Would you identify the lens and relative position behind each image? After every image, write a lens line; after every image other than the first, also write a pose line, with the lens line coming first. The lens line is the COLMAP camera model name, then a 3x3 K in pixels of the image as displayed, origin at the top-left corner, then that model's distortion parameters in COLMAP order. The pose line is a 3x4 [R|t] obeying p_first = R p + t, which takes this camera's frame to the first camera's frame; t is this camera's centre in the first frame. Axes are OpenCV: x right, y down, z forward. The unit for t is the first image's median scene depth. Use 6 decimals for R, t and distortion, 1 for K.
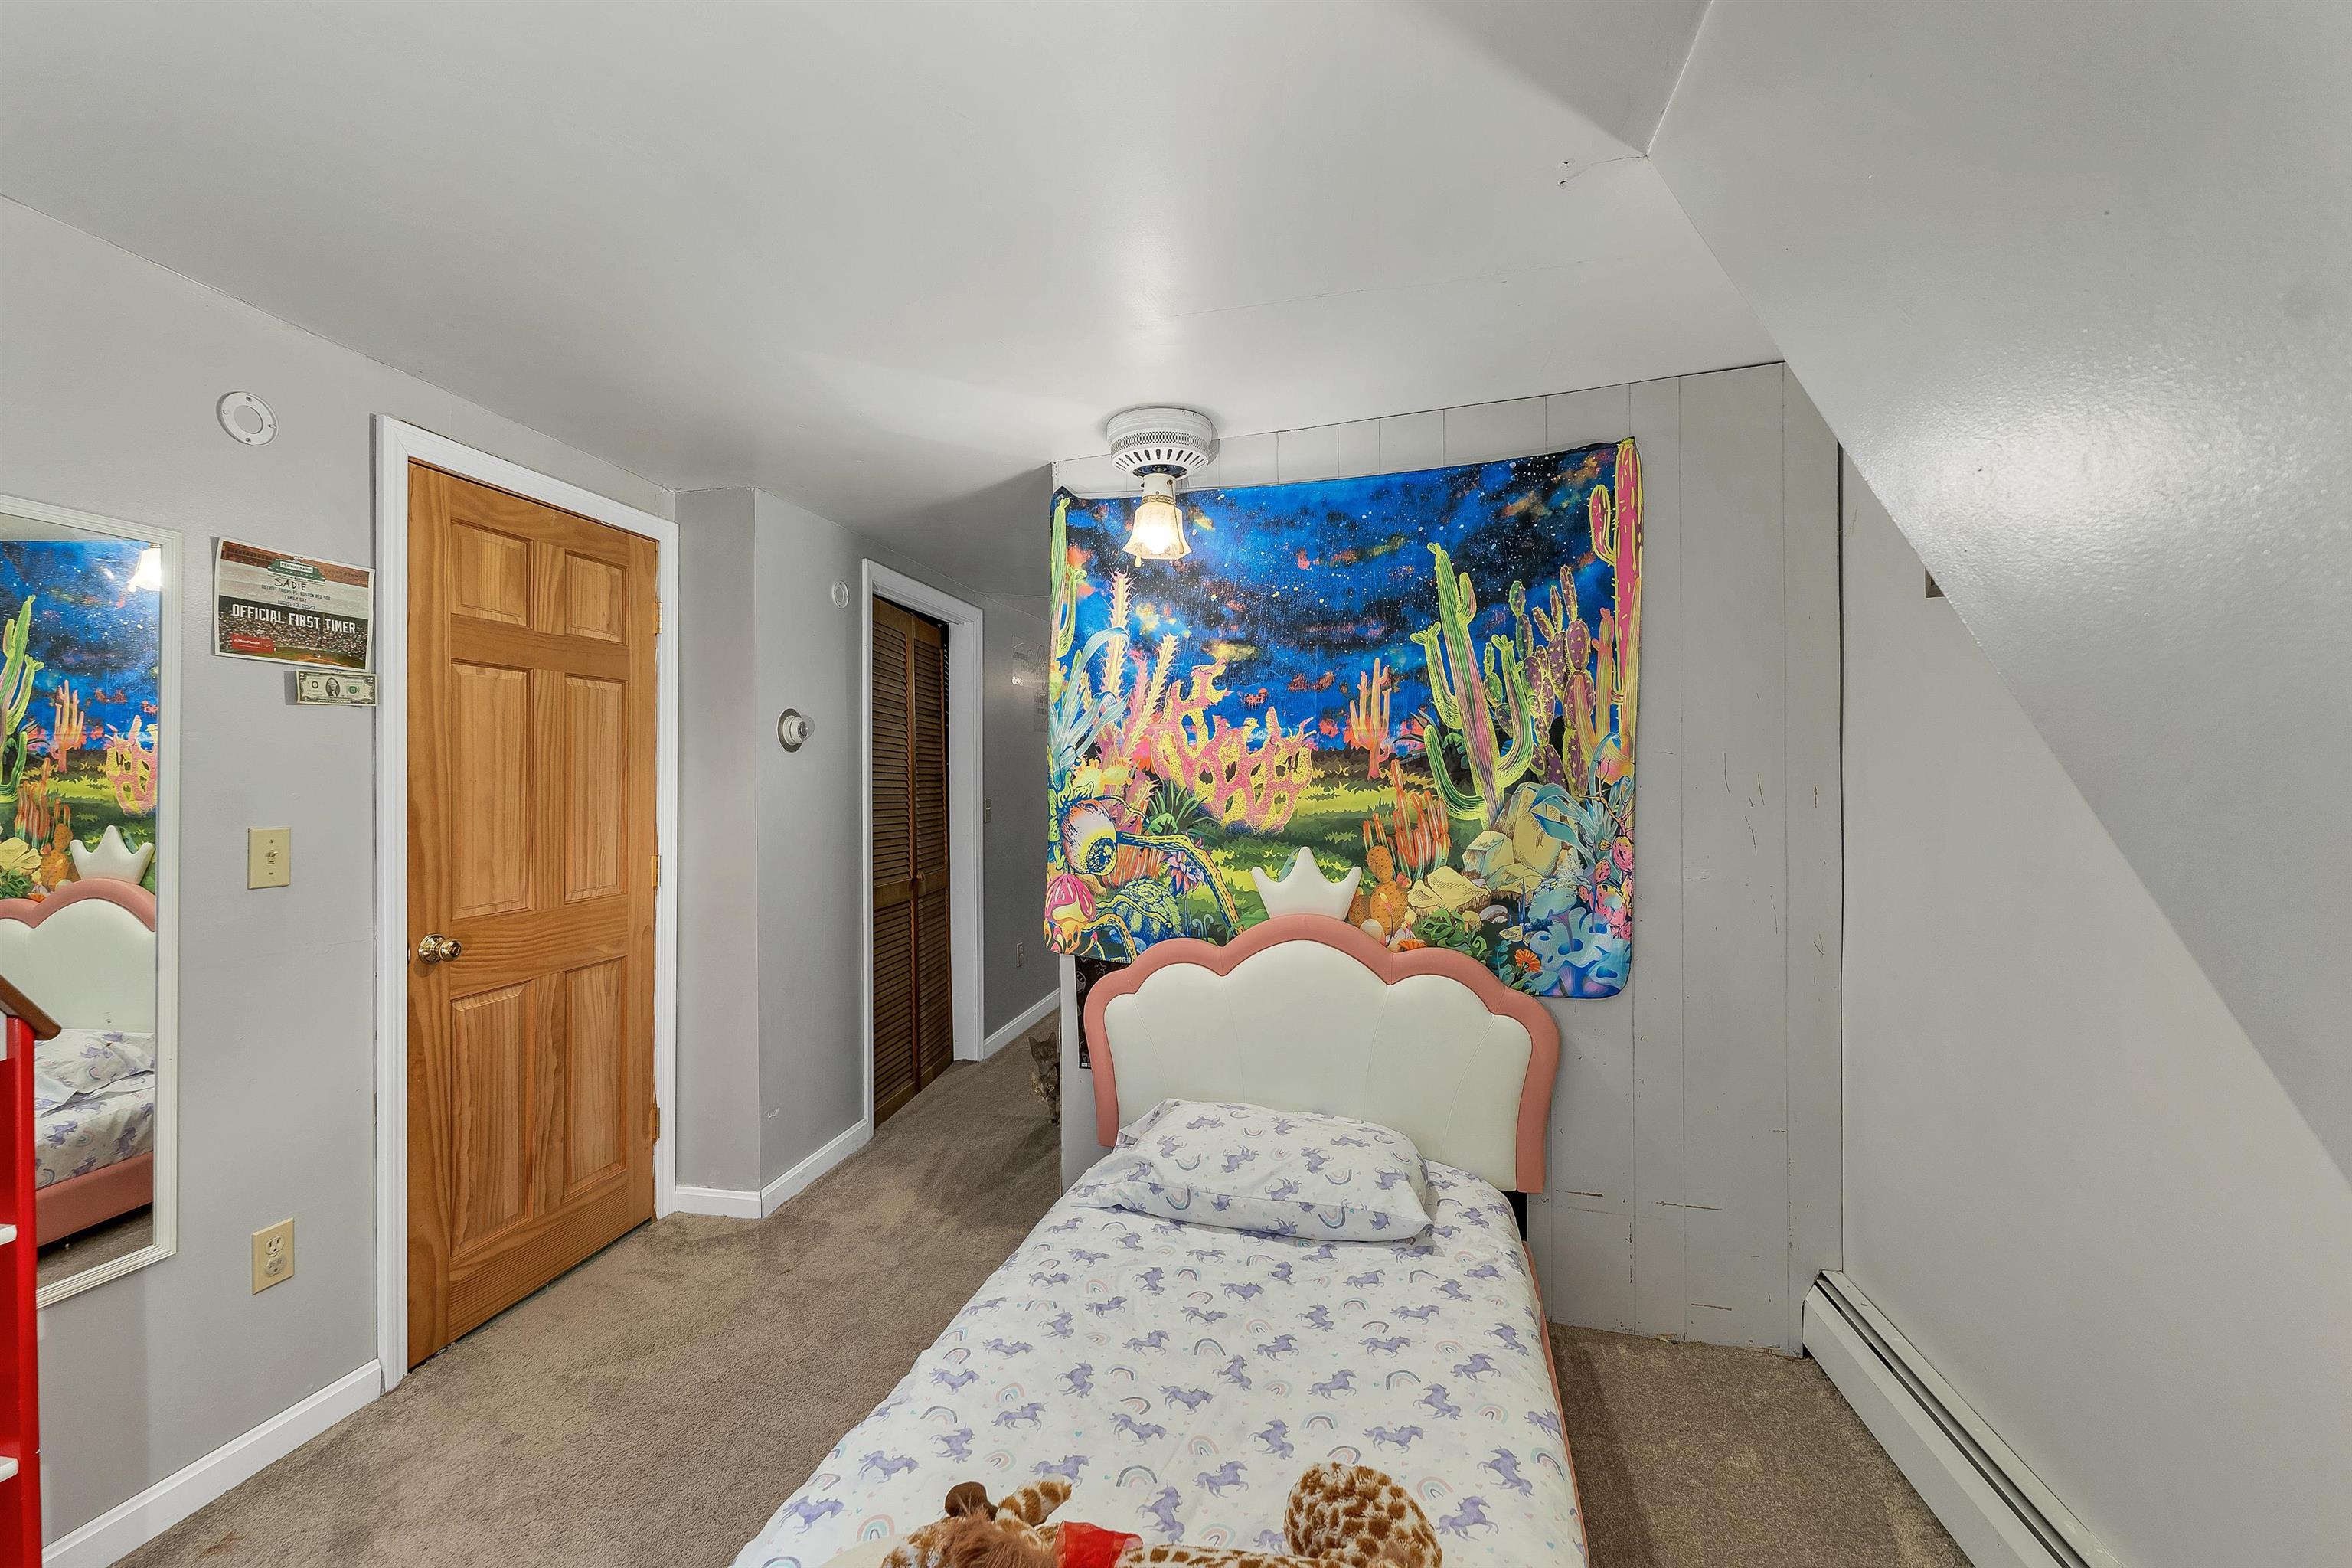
lens RADIAL K [[968.1, 0, 1165.4], [0, 968.1, 786.9], [0, 0, 1]] dist [0.000939, -0.000012]
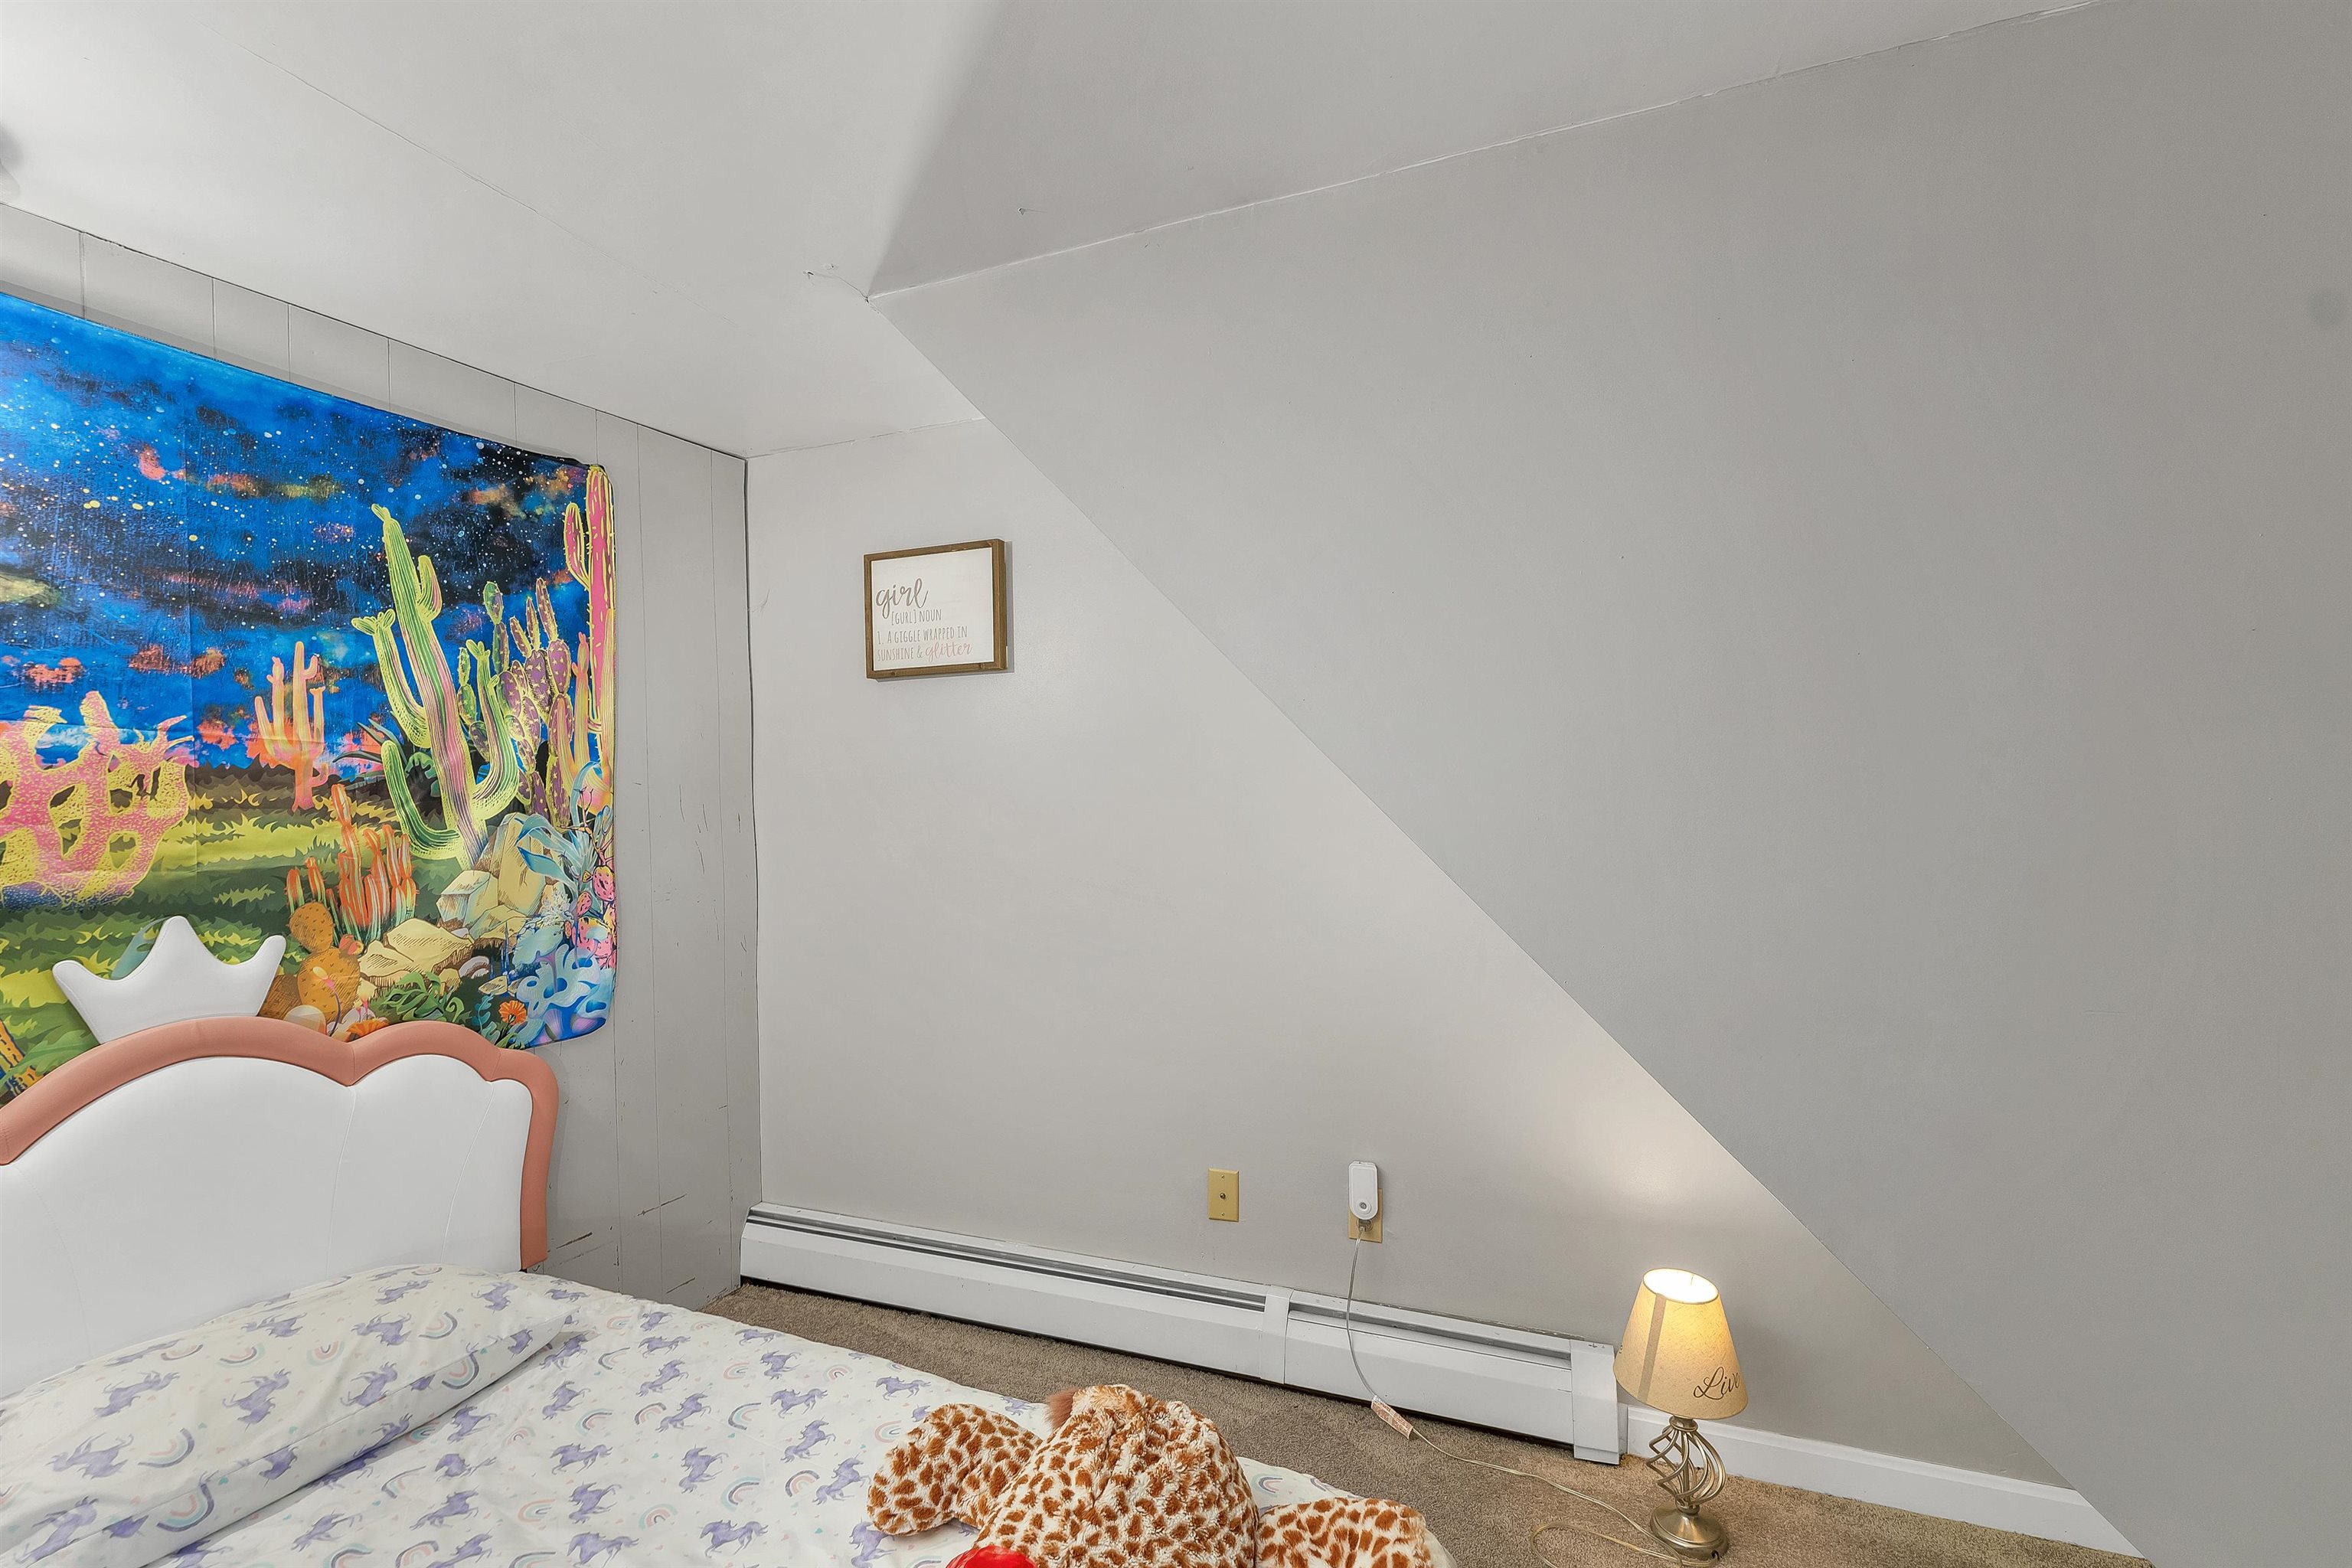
lens RADIAL K [[957.5, 0, 1173.2], [0, 957.5, 840.1], [0, 0, 1]] dist [0.000139, 0.000059]
pose [[0.156486, -0.035449, 0.987044, -0.397480], [0.016388, 0.999311, 0.033291, 0.000805], [-0.987544, 0.010966, 0.156959, 0.258491]]
